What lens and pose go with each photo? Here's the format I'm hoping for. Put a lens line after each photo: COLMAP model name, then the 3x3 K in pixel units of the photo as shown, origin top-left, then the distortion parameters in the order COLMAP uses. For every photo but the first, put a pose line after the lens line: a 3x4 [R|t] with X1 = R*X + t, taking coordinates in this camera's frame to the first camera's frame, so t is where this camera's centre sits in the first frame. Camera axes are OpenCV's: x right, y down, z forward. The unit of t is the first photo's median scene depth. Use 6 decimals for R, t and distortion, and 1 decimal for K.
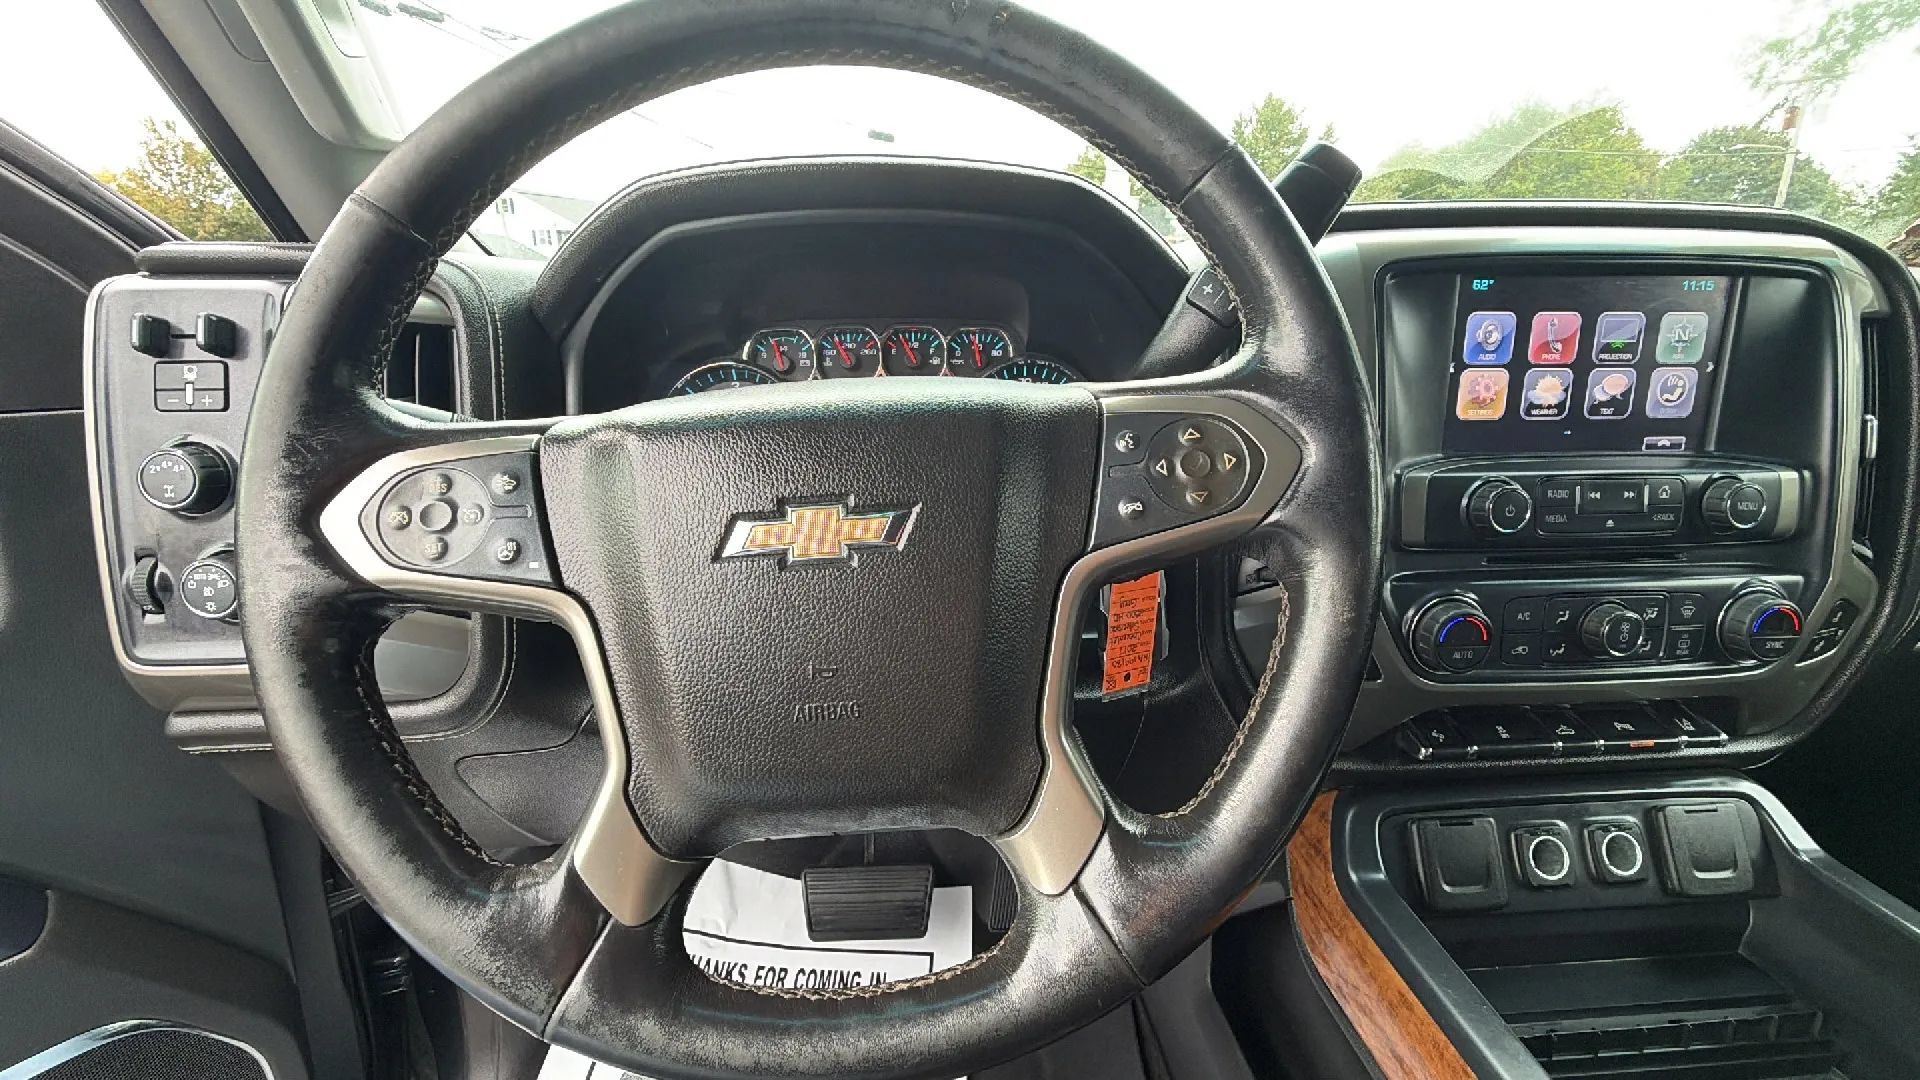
lens RADIAL K [[863.7, 0, 960.0], [0, 863.7, 540.0], [0, 0, 1]] dist [0.000888, -0.000025]
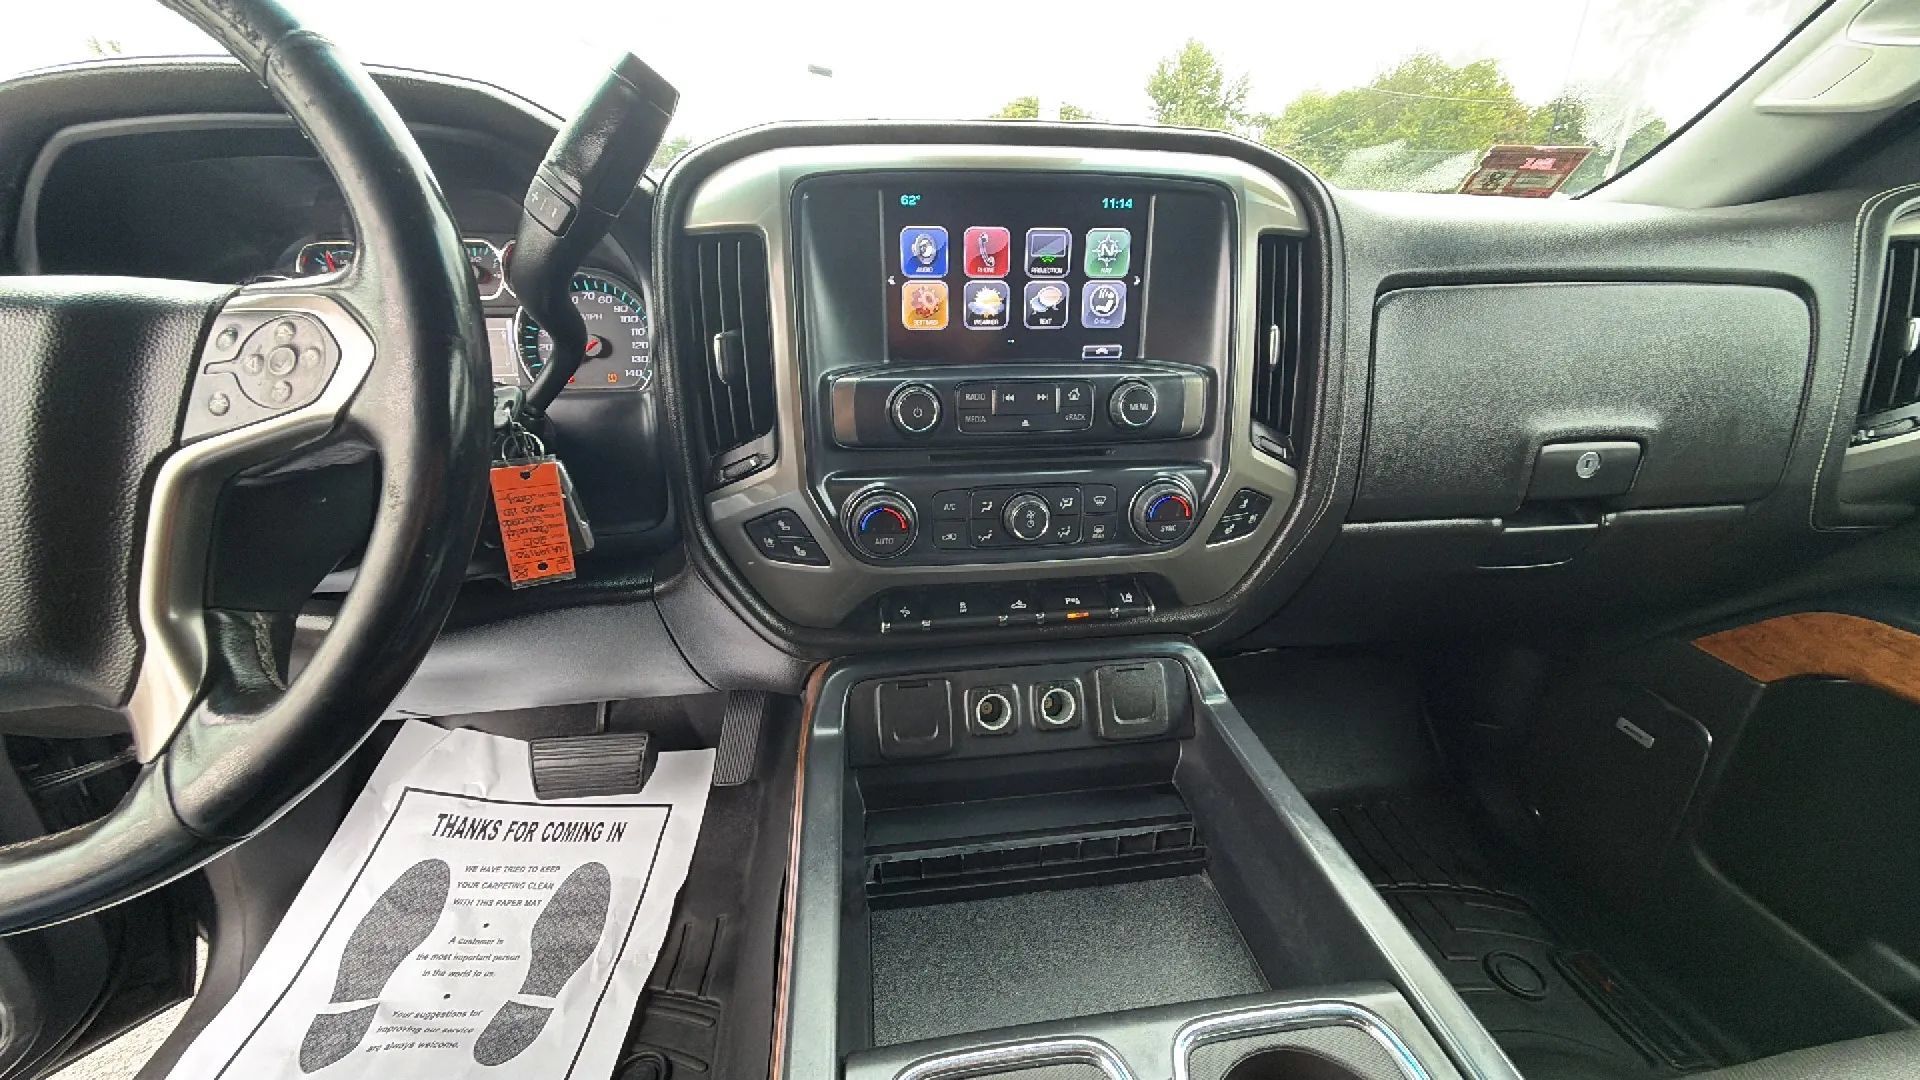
lens RADIAL K [[754.7, 0, 960.0], [0, 754.7, 540.0], [0, 0, 1]] dist [0.001117, 0.000041]
pose [[0.998131, -0.016644, 0.058794, 0.580877], [0.009734, 0.993210, 0.115925, 0.016424], [-0.060325, -0.115136, 0.991516, 0.013177]]
